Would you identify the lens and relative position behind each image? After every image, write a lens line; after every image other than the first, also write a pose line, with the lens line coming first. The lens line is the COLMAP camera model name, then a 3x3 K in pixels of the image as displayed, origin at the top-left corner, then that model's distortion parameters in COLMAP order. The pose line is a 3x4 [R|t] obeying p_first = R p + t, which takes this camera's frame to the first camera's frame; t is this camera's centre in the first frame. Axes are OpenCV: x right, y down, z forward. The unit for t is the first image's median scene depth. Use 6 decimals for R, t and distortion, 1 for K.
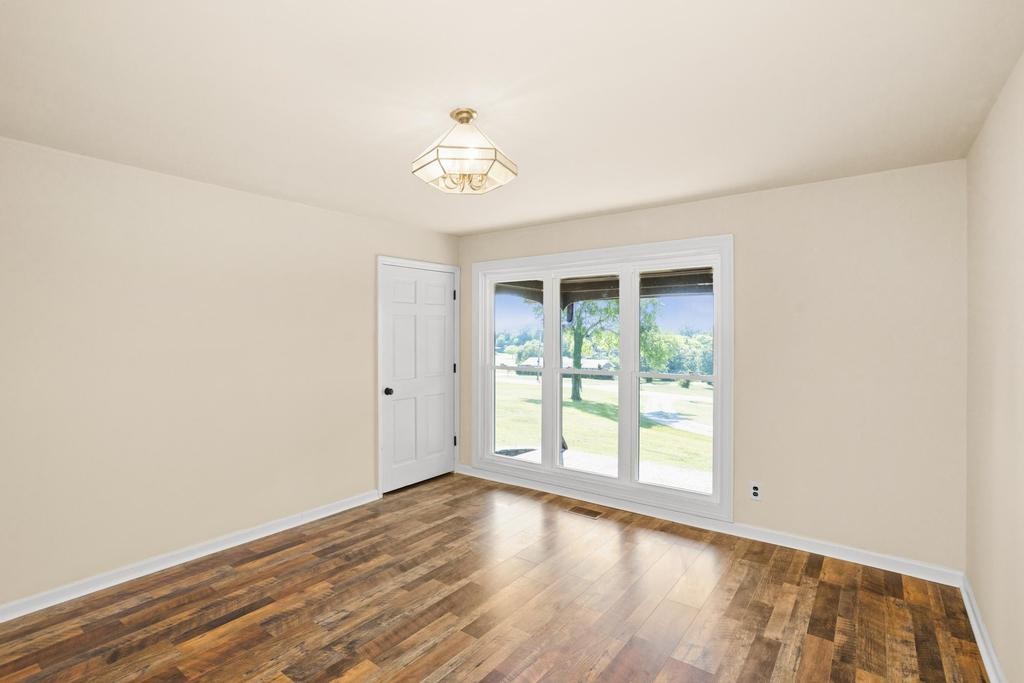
lens RADIAL K [[501.3, 0, 512.2], [0, 501.3, 340.1], [0, 0, 1]] dist [-0.000788, 0.000038]
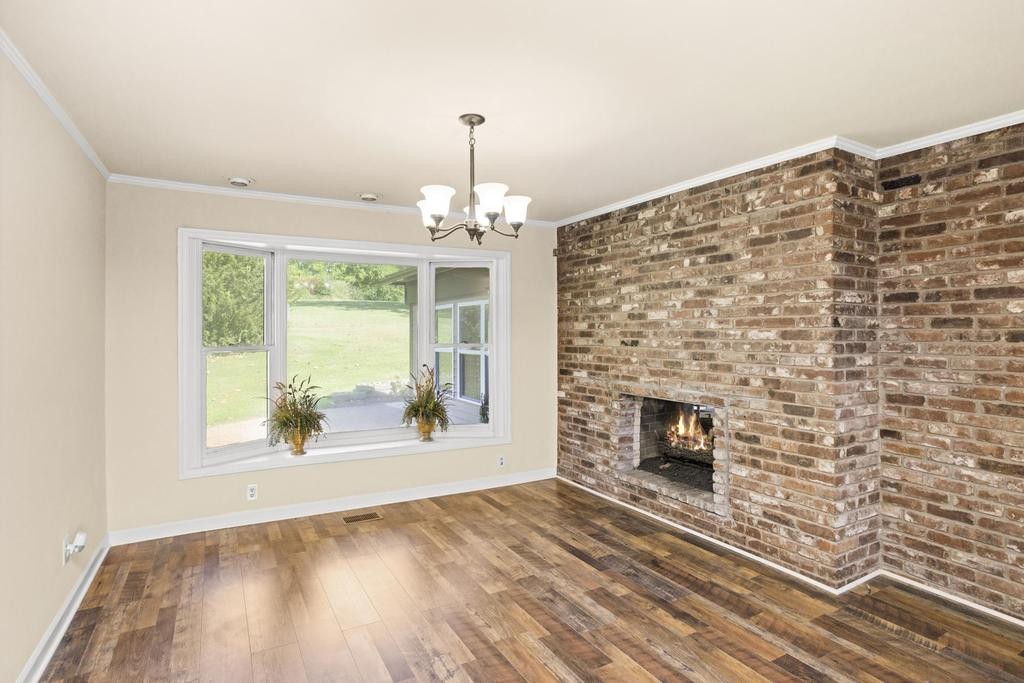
lens RADIAL K [[501.3, 0, 513.0], [0, 501.3, 337.7], [0, 0, 1]] dist [-0.000788, 0.000038]
pose [[-0.390105, 0.009987, -0.920716, 0.638175], [0.005661, 0.999948, 0.008448, 0.007086], [0.920753, -0.001917, -0.390142, 1.177476]]
